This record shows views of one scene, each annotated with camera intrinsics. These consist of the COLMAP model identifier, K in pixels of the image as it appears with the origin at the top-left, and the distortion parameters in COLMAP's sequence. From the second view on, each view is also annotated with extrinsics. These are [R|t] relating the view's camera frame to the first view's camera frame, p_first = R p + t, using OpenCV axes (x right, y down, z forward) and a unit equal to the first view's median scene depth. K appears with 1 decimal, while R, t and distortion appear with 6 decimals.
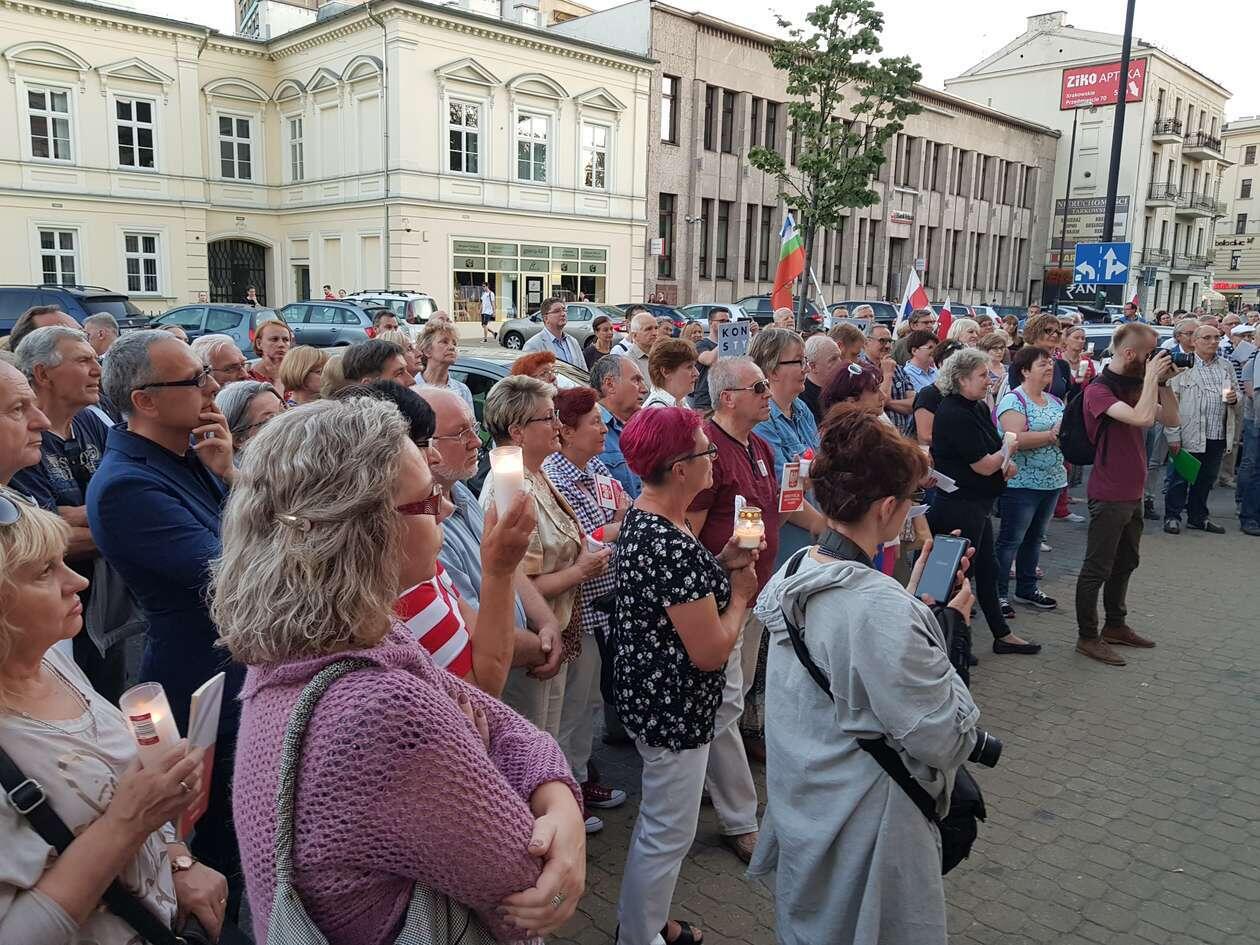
lens RADIAL K [[979.1, 0, 635.6], [0, 979.1, 465.1], [0, 0, 1]] dist [0.002508, -0.008991]
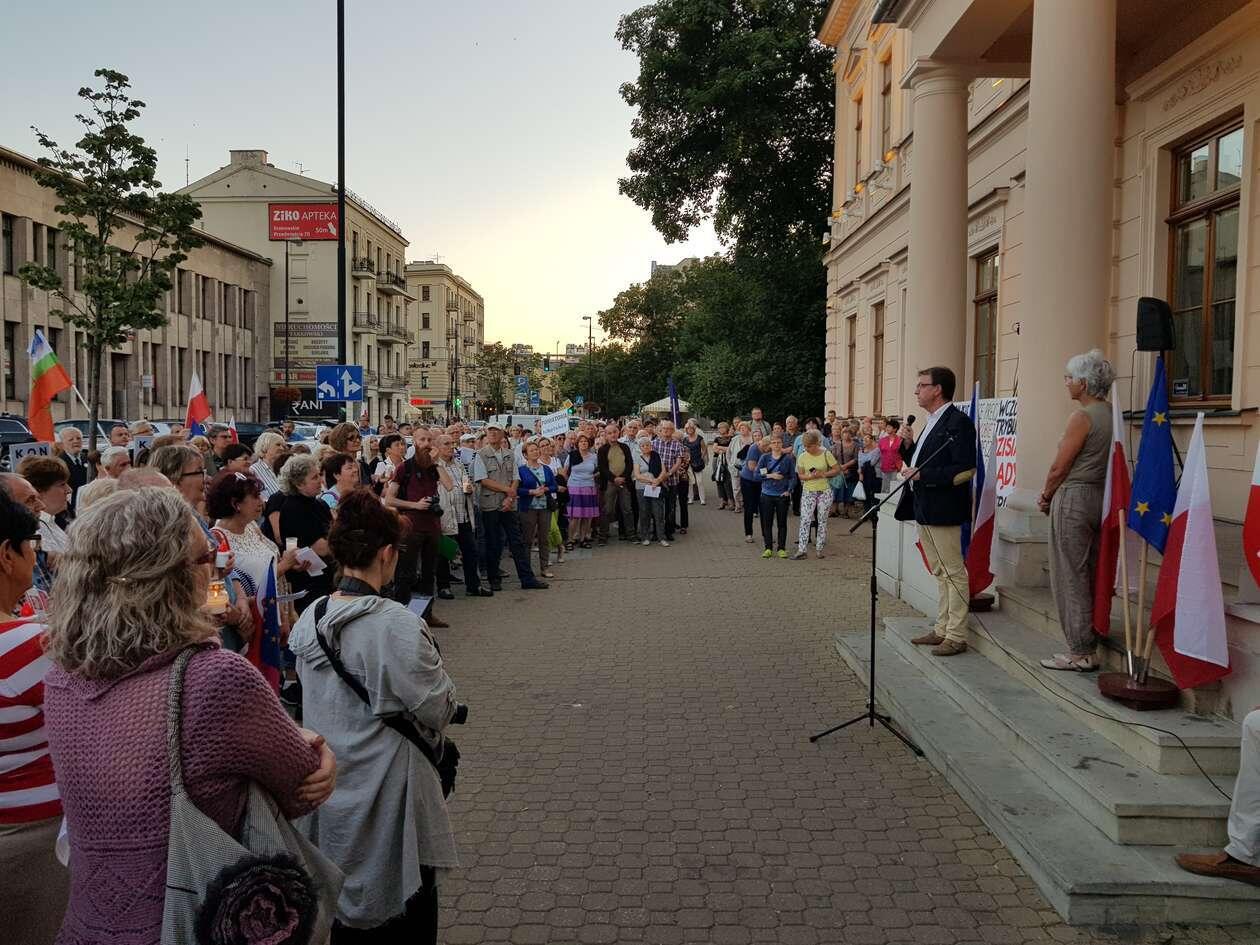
lens RADIAL K [[979.1, 0, 635.6], [0, 979.1, 465.1], [0, 0, 1]] dist [0.002508, -0.008991]
pose [[0.728415, -0.046703, 0.683543, -0.019736], [0.126317, 0.989726, -0.066986, 0.002611], [-0.673392, 0.135137, 0.726830, -0.014882]]
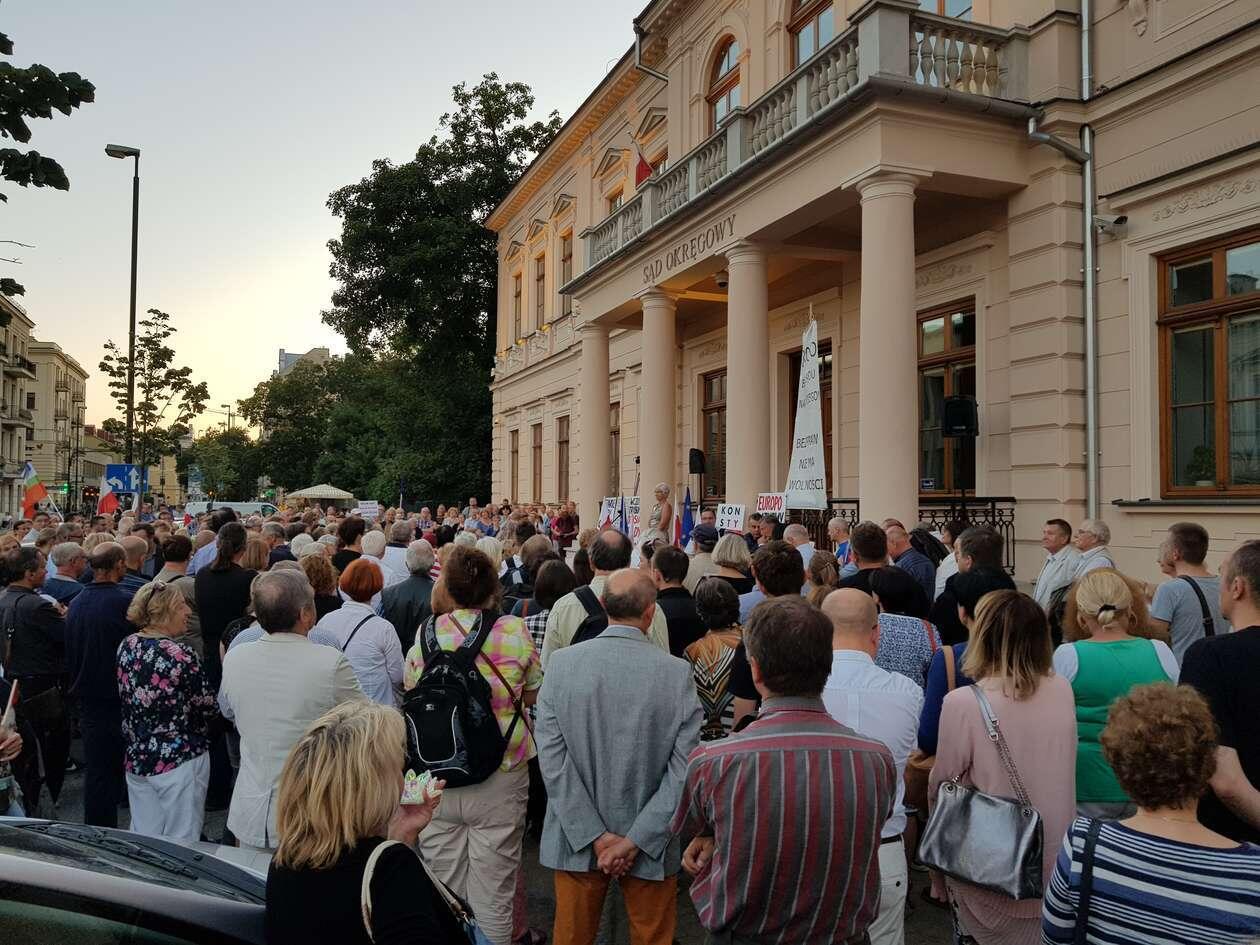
lens RADIAL K [[979.1, 0, 635.6], [0, 979.1, 465.1], [0, 0, 1]] dist [0.002508, -0.008991]
pose [[0.410735, 0.019484, 0.911546, -0.216953], [0.162705, 0.982158, -0.094307, 0.011982], [-0.897120, 0.187048, 0.400237, -0.096724]]
